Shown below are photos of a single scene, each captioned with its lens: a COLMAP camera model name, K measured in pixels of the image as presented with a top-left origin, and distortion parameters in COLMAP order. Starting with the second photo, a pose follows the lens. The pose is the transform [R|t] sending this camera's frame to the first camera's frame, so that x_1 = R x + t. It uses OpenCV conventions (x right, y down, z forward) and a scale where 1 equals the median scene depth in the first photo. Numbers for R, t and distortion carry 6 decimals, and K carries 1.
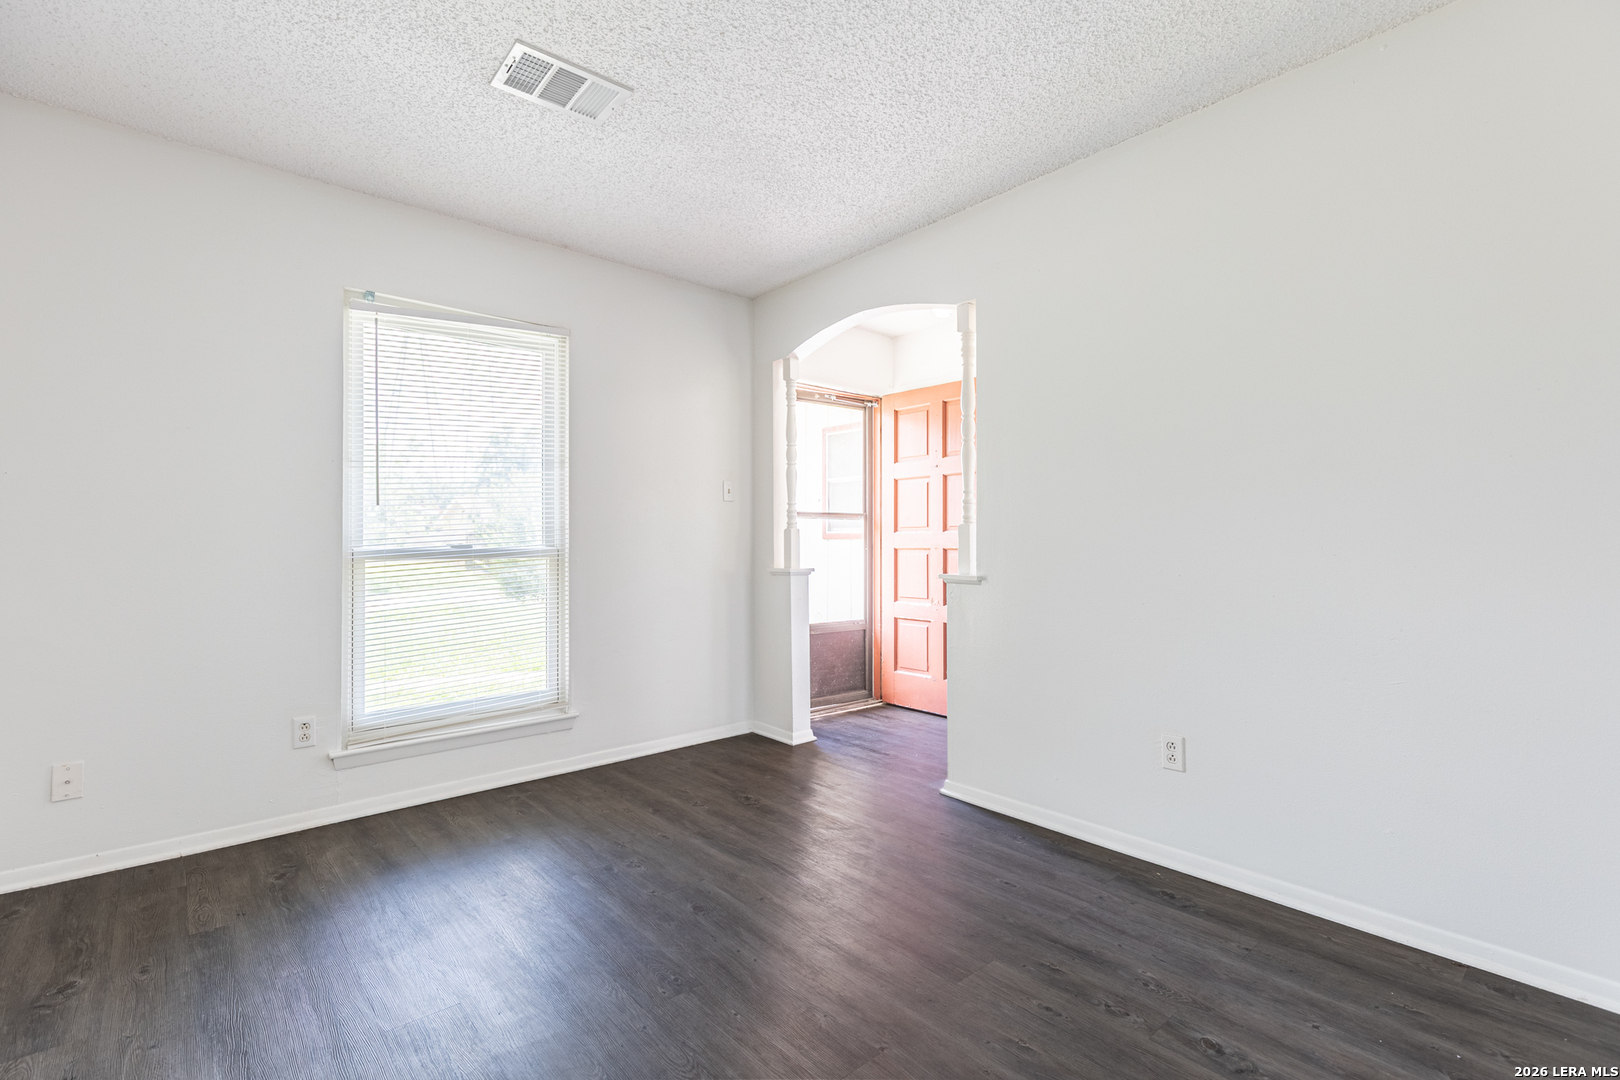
lens RADIAL K [[739.3, 0, 810.6], [0, 739.3, 544.8], [0, 0, 1]] dist [0.003369, 0.000571]
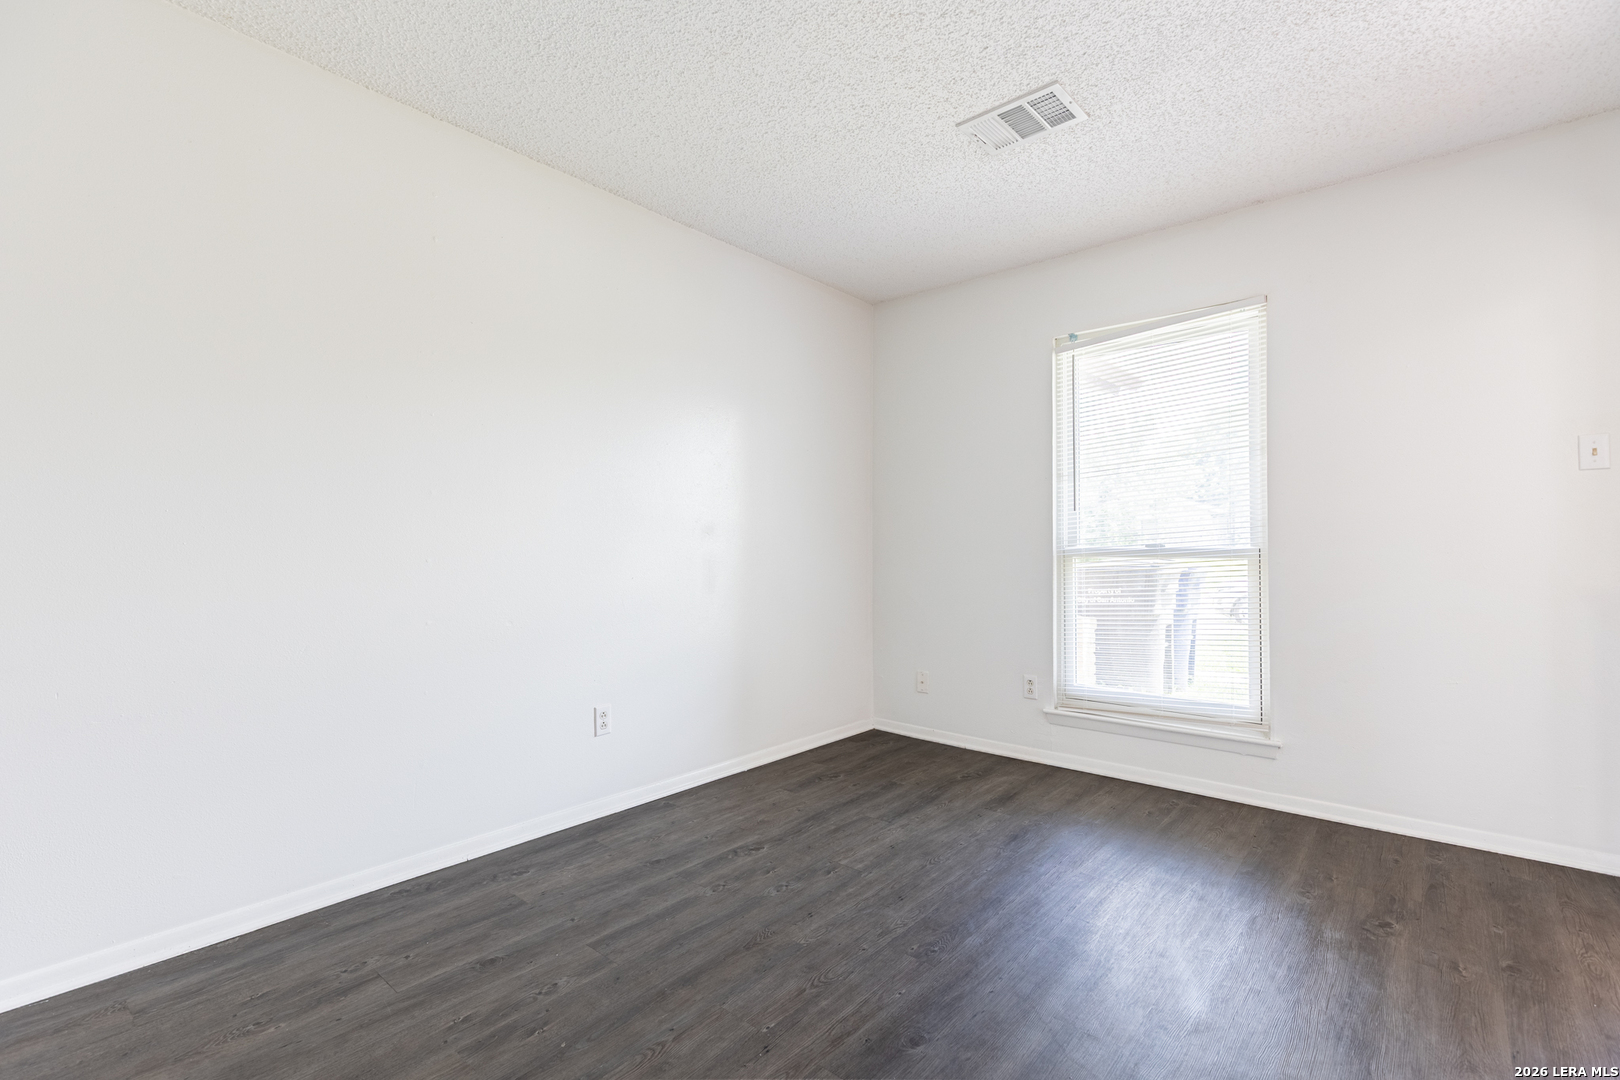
lens RADIAL K [[720.6, 0, 810.0], [0, 720.6, 540.0], [0, 0, 1]] dist [-0.000691, -0.000192]
pose [[0.134233, -0.008556, -0.990913, 0.497361], [0.001795, 0.999963, -0.008391, 0.002135], [0.990948, -0.000652, 0.134244, 0.412557]]
